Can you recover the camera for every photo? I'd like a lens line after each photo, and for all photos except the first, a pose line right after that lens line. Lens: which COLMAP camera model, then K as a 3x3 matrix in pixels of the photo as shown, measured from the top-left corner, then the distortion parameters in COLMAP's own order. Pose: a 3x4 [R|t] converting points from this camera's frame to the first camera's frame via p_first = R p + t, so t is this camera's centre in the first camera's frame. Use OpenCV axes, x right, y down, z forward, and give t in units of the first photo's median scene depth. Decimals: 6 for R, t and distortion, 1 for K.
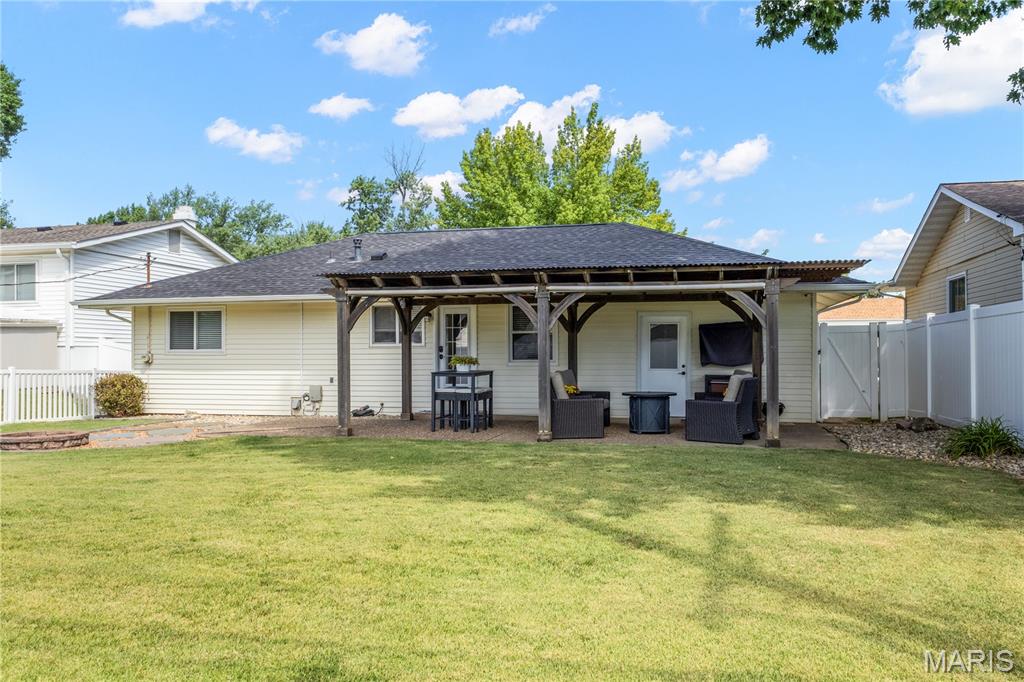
lens RADIAL K [[860.7, 0, 511.6], [0, 860.7, 342.2], [0, 0, 1]] dist [-0.004389, -0.000656]
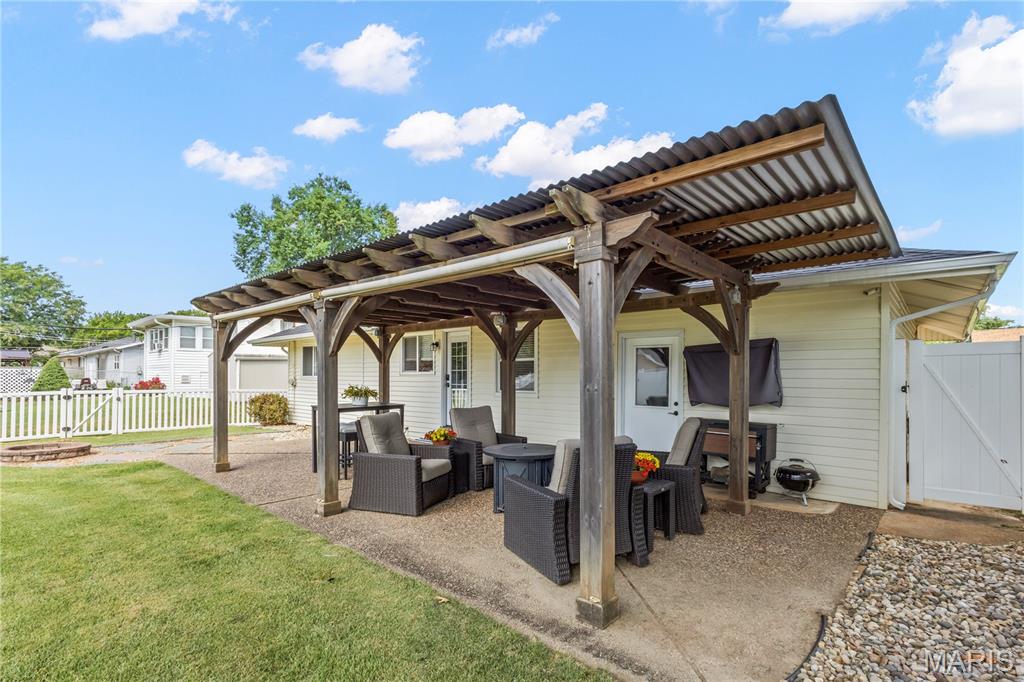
lens RADIAL K [[489.6, 0, 517.6], [0, 489.6, 369.8], [0, 0, 1]] dist [0.001087, -0.000129]
pose [[0.999349, -0.003223, 0.035935, -0.012976], [0.002754, 0.999911, 0.013091, -0.018181], [-0.035974, -0.012983, 0.999268, 0.463640]]
